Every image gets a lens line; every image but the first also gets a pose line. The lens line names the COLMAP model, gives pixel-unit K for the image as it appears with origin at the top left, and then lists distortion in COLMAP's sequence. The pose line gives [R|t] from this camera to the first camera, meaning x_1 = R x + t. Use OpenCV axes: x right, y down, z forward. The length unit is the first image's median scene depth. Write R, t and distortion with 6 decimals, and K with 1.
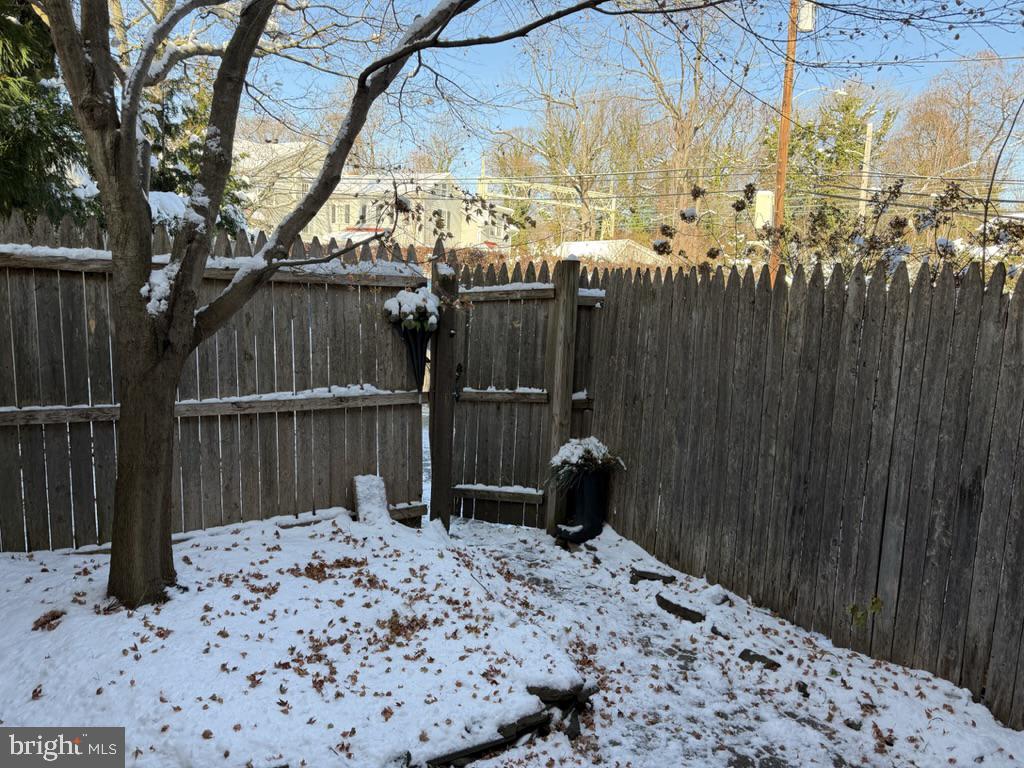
lens RADIAL K [[710.4, 0, 506.4], [0, 710.4, 386.3], [0, 0, 1]] dist [0.076563, -0.105938]
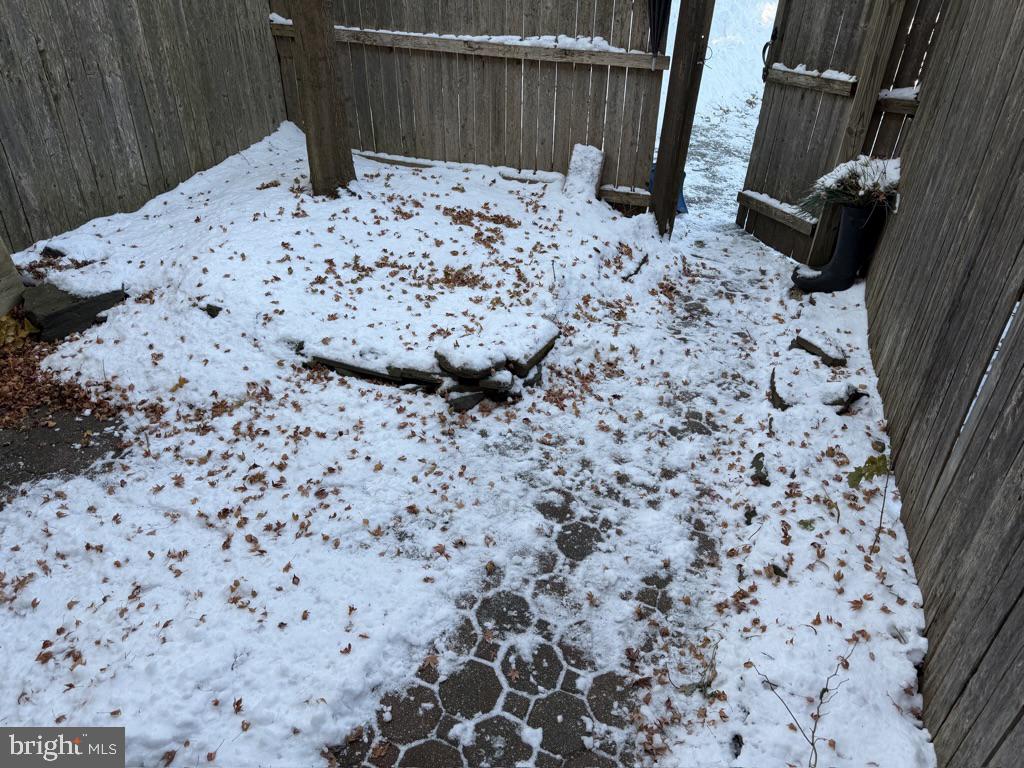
lens RADIAL K [[710.4, 0, 506.4], [0, 710.4, 386.3], [0, 0, 1]] dist [0.076563, -0.105938]
pose [[0.638023, 0.410115, -0.651715, 0.538325], [-0.107863, 0.885620, 0.451712, -0.011493], [0.762425, -0.217906, 0.609282, 0.292028]]
